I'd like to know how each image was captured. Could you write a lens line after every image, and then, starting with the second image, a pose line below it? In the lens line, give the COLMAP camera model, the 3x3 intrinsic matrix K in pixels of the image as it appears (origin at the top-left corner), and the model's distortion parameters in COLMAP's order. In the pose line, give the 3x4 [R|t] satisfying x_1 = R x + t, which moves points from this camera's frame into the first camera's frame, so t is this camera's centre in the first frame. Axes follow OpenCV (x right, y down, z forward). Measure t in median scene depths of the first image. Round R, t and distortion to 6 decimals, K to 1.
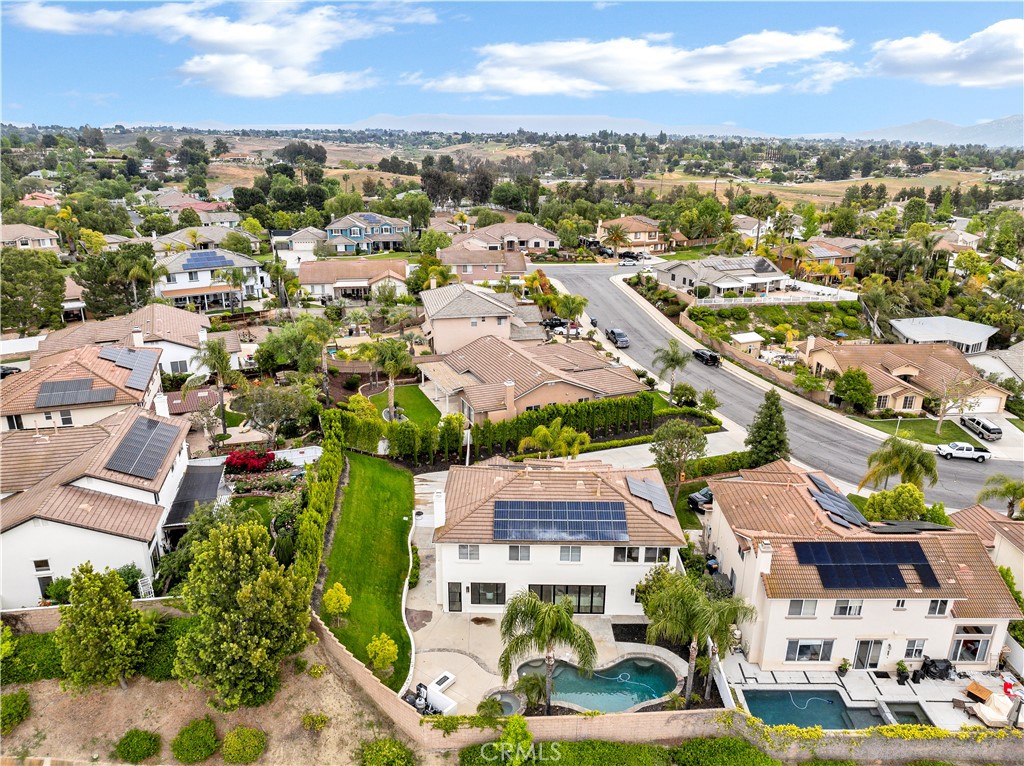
lens RADIAL K [[720.8, 0, 516.4], [0, 720.8, 381.4], [0, 0, 1]] dist [-0.041030, 0.008511]
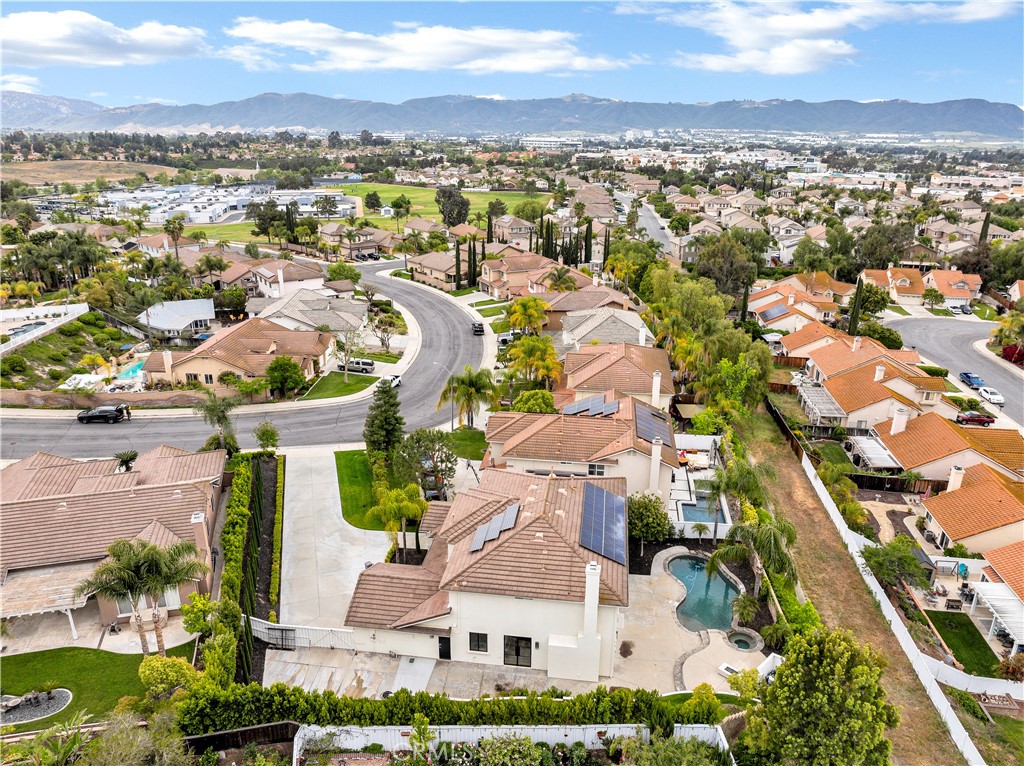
lens RADIAL K [[720.8, 0, 518.7], [0, 720.8, 388.7], [0, 0, 1]] dist [-0.041030, 0.008511]
pose [[0.111313, -0.347822, 0.930929, -0.384650], [0.308157, 0.902658, 0.300412, -0.147797], [-0.944801, 0.253432, 0.207661, 0.380550]]
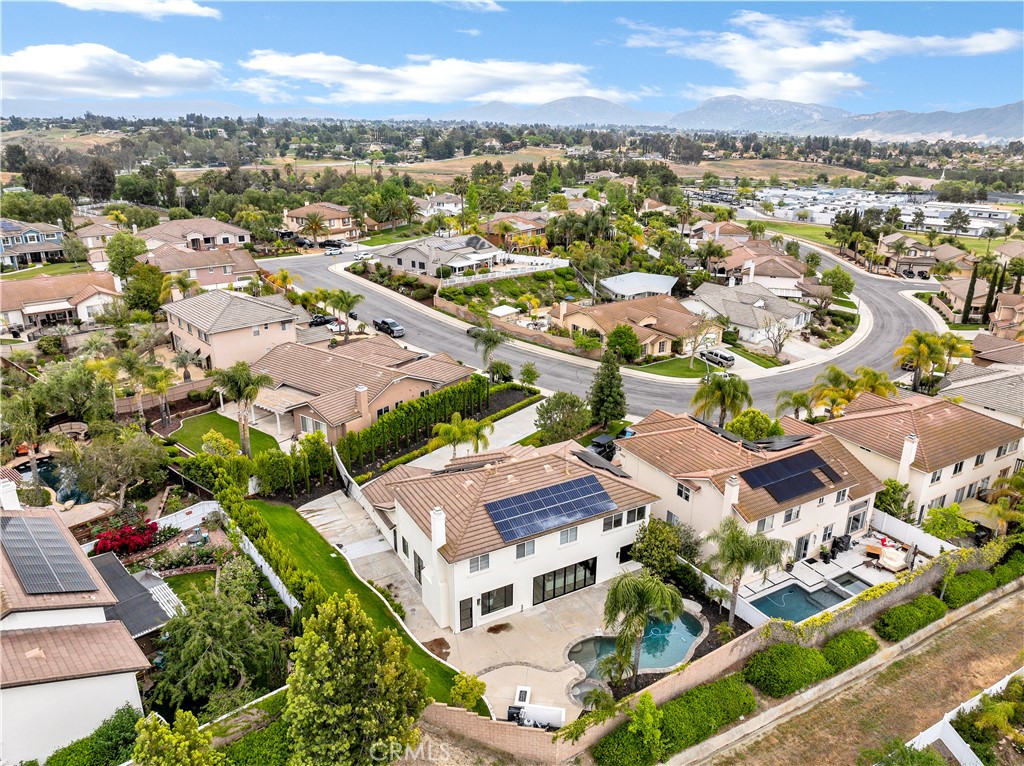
lens RADIAL K [[720.8, 0, 511.8], [0, 720.8, 379.9], [0, 0, 1]] dist [-0.041030, 0.008511]
pose [[0.862962, -0.168805, 0.476238, -0.197825], [0.159221, 0.985372, 0.060756, -0.023640], [-0.479527, 0.023397, 0.877215, 0.061891]]
